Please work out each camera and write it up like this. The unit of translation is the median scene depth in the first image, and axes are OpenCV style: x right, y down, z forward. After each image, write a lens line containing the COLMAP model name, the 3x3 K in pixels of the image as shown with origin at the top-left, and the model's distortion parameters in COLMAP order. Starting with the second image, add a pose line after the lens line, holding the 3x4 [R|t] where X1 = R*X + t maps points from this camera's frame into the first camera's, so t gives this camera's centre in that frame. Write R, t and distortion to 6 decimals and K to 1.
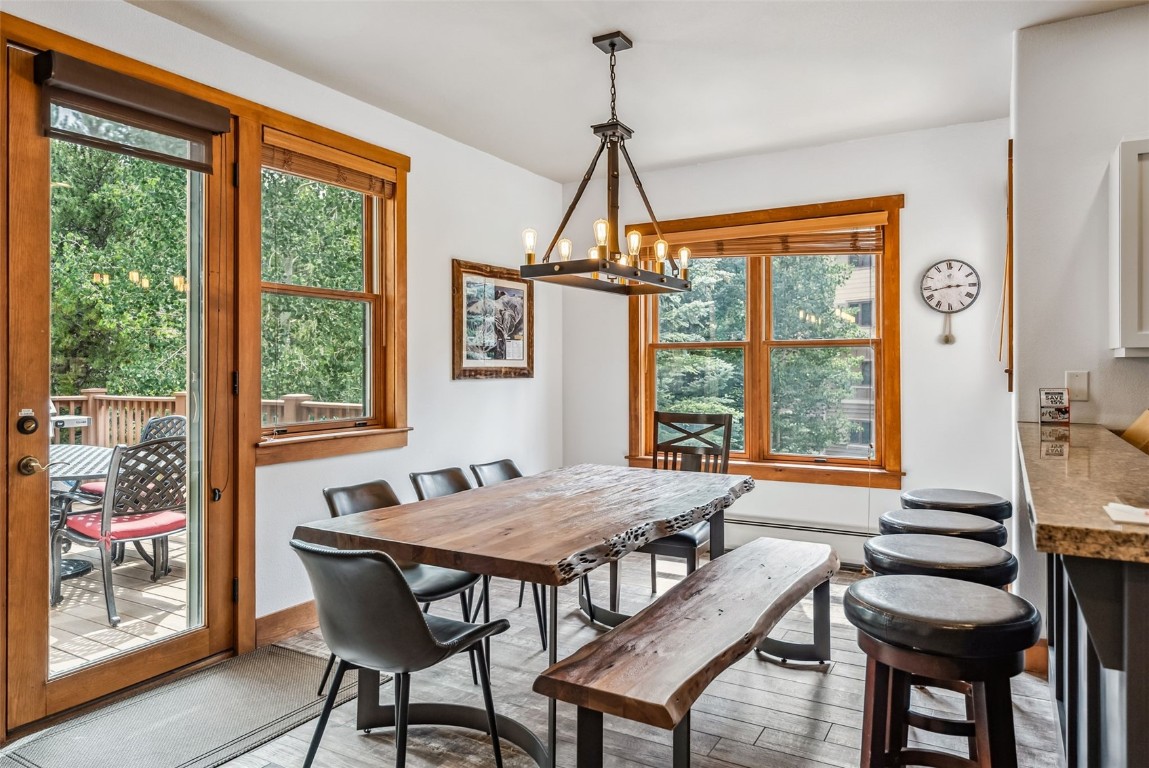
lens RADIAL K [[750.9, 0, 573.6], [0, 750.9, 366.2], [0, 0, 1]] dist [0.004311, -0.000745]
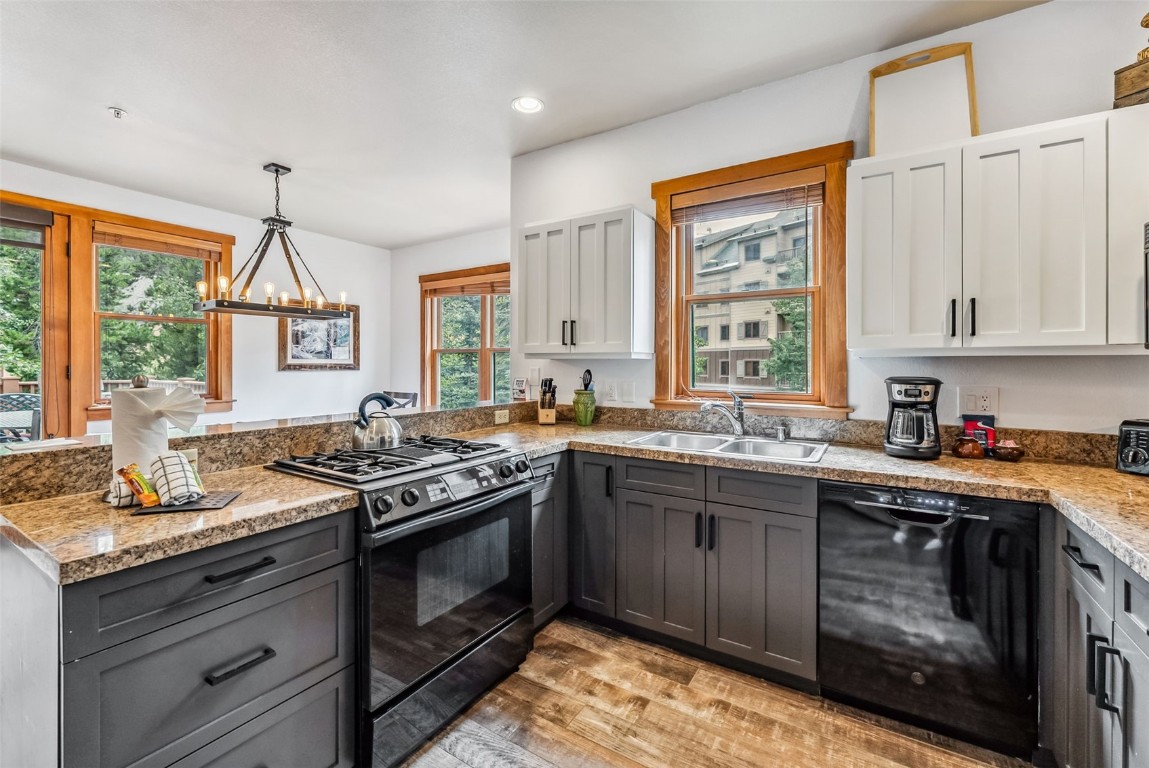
lens RADIAL K [[483.8, 0, 573.4], [0, 483.8, 367.0], [0, 0, 1]] dist [-0.002173, -0.000341]
pose [[0.999086, 0.004661, -0.042499, 0.616057], [-0.004315, 0.999957, 0.008233, -0.002554], [0.042536, -0.008043, 0.999063, -0.037254]]
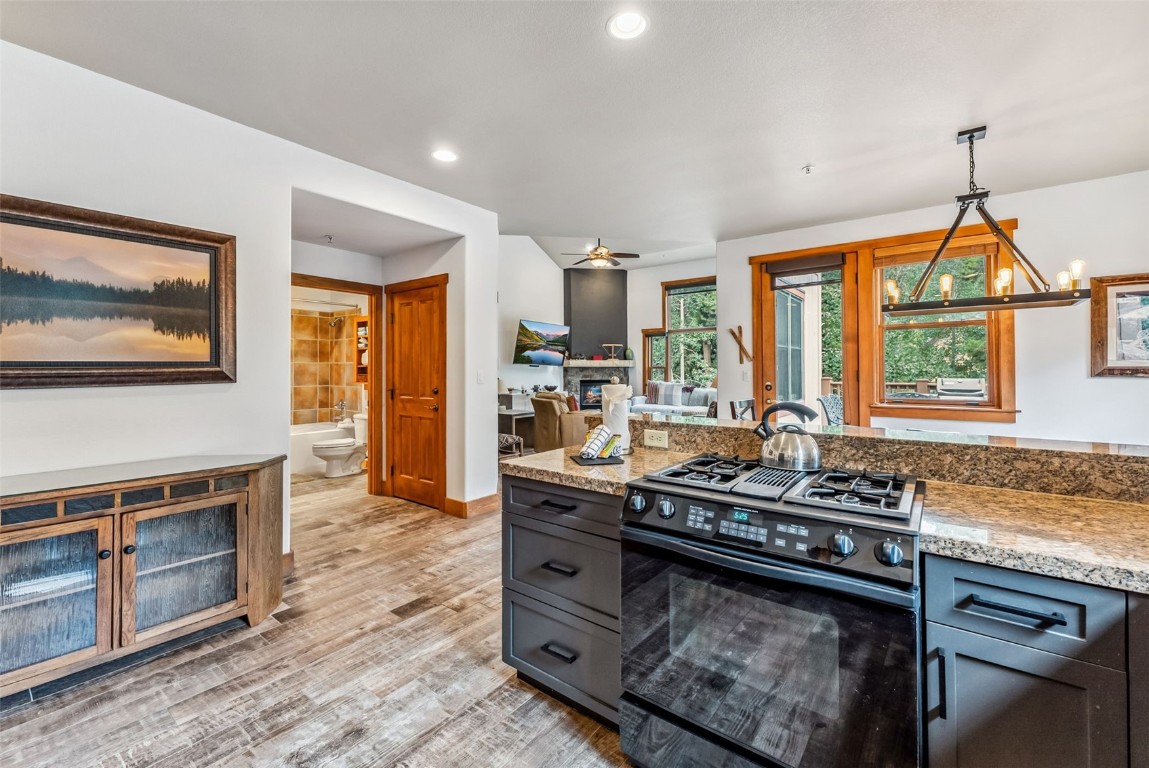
lens RADIAL K [[474.5, 0, 573.5], [0, 474.5, 364.1], [0, 0, 1]] dist [0.000231, -0.000125]
pose [[-0.133799, -0.008917, -0.990968, 0.830823], [0.007414, 0.999923, -0.009998, -0.001813], [0.990981, -0.008685, -0.133723, 0.312619]]
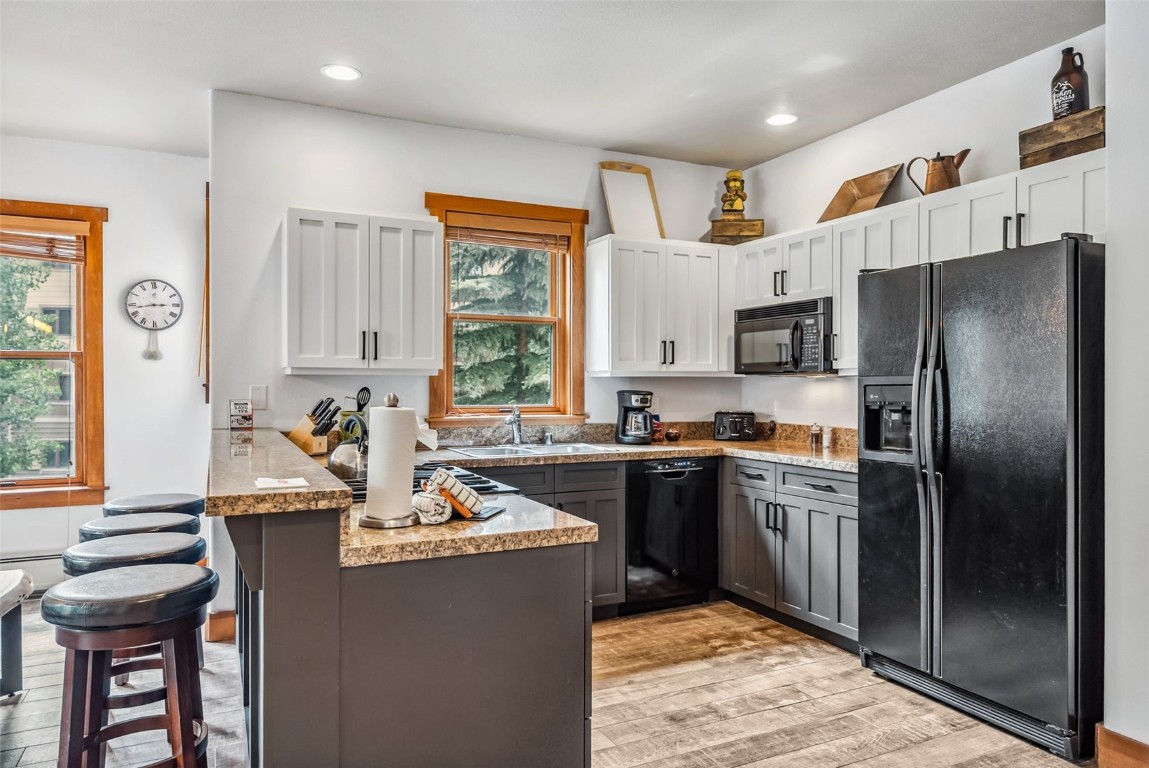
lens RADIAL K [[748.0, 0, 574.0], [0, 748.0, 388.5], [0, 0, 1]] dist [0.000616, -0.001962]
pose [[0.566150, -0.002813, 0.824297, -0.034459], [-0.005778, 0.999956, 0.007381, -0.000216], [-0.824282, -0.008942, 0.566109, -0.088221]]
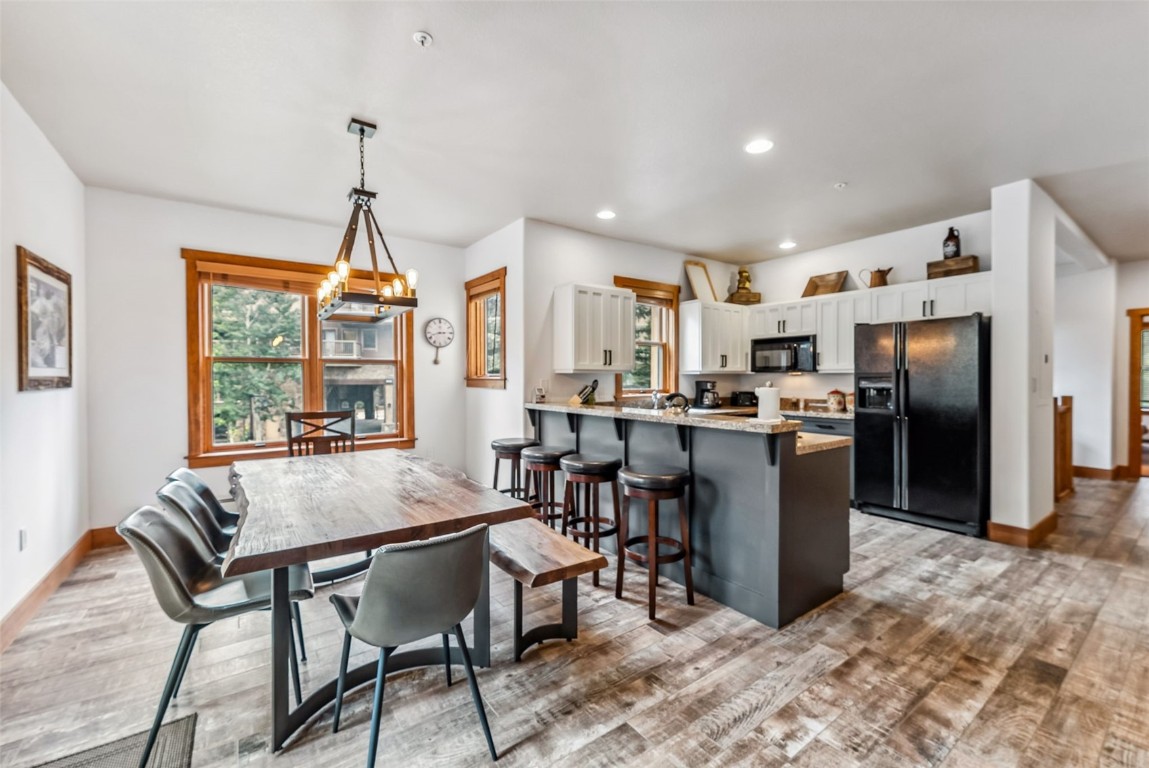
lens RADIAL K [[467.8, 0, 570.7], [0, 467.8, 380.5], [0, 0, 1]] dist [0.000861, 0.000007]
pose [[0.414535, -0.005777, 0.910015, -0.446976], [-0.002083, 0.999971, 0.007297, 0.000923], [-0.910031, -0.004921, 0.414511, 0.266754]]
